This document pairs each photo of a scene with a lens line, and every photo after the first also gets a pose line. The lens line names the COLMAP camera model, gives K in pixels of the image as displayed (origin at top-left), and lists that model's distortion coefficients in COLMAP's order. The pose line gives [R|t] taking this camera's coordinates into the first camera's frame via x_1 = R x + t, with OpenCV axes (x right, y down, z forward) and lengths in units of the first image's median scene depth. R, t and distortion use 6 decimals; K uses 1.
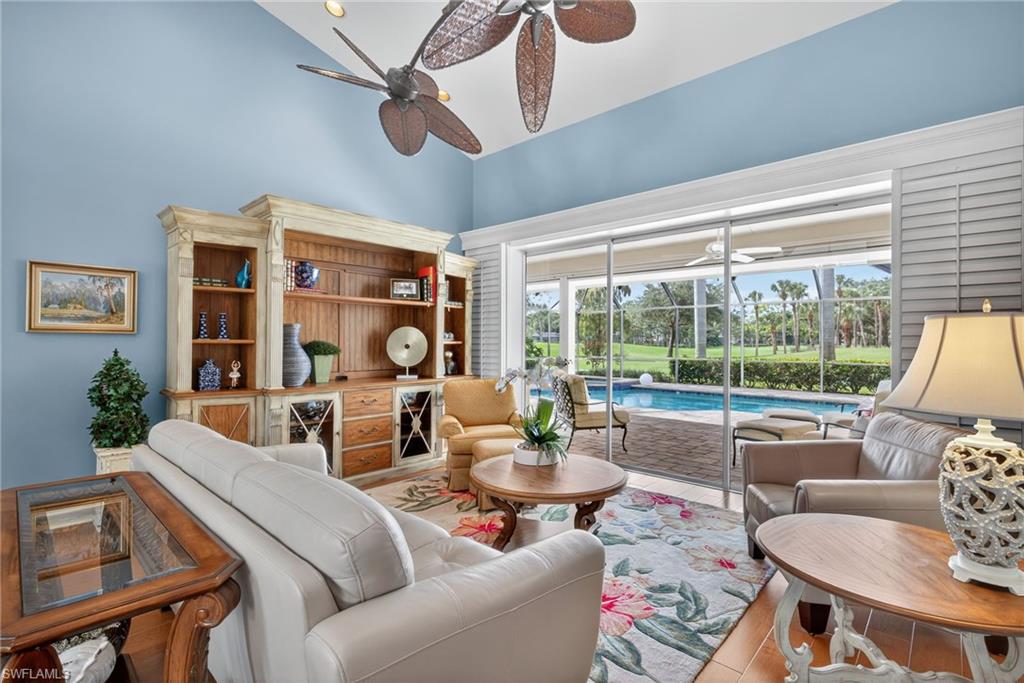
lens RADIAL K [[468.2, 0, 508.5], [0, 468.2, 342.2], [0, 0, 1]] dist [0.000482, 0.000978]
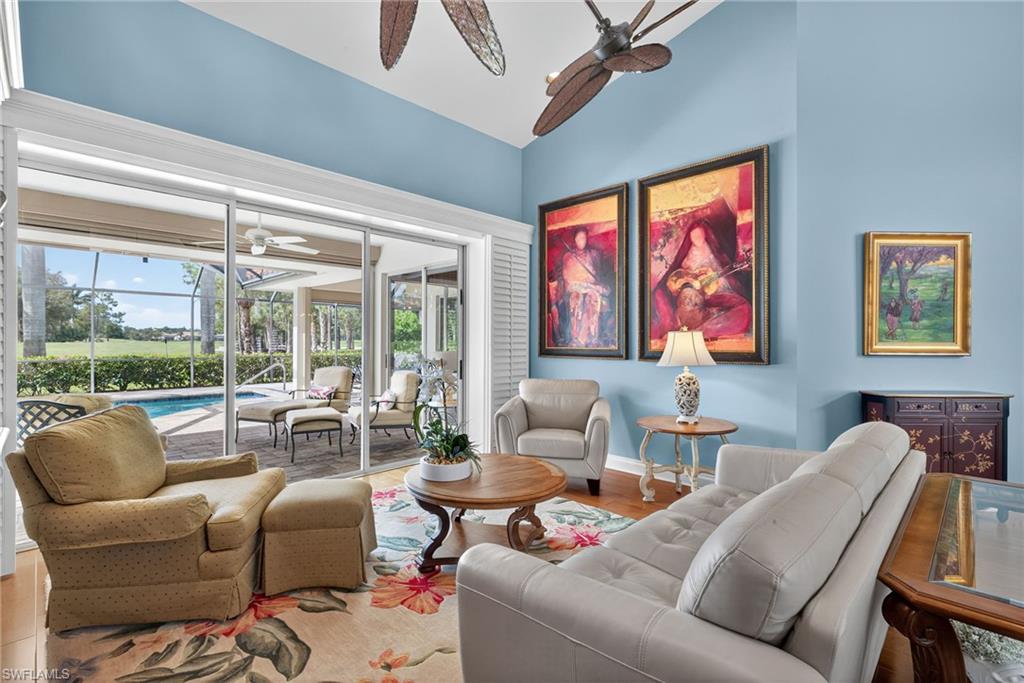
lens RADIAL K [[468.2, 0, 509.0], [0, 468.2, 343.0], [0, 0, 1]] dist [0.000482, 0.000978]
pose [[0.030349, -0.007146, 0.999514, -0.176154], [-0.007863, 0.999942, 0.007388, 0.000258], [-0.999508, -0.008083, 0.030291, 0.186881]]
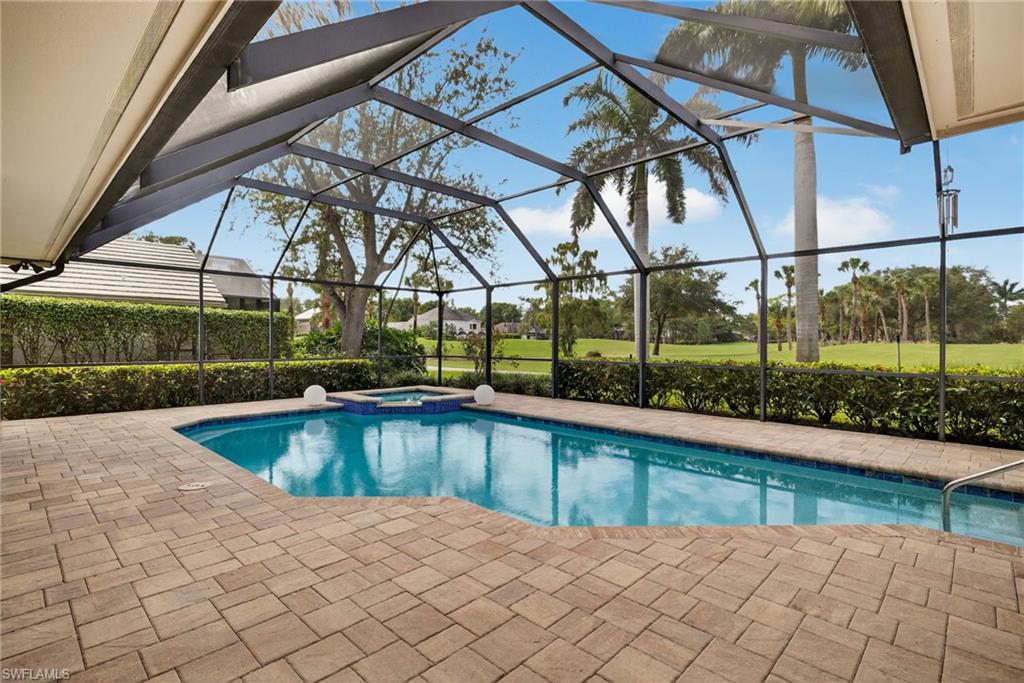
lens RADIAL K [[492.8, 0, 501.5], [0, 492.8, 340.8], [0, 0, 1]] dist [0.005534, -0.000157]
pose [[0.999828, -0.003953, -0.018141, 0.352097], [0.003991, 0.999990, 0.002060, 0.009552], [0.018133, -0.002132, 0.999833, 0.388765]]
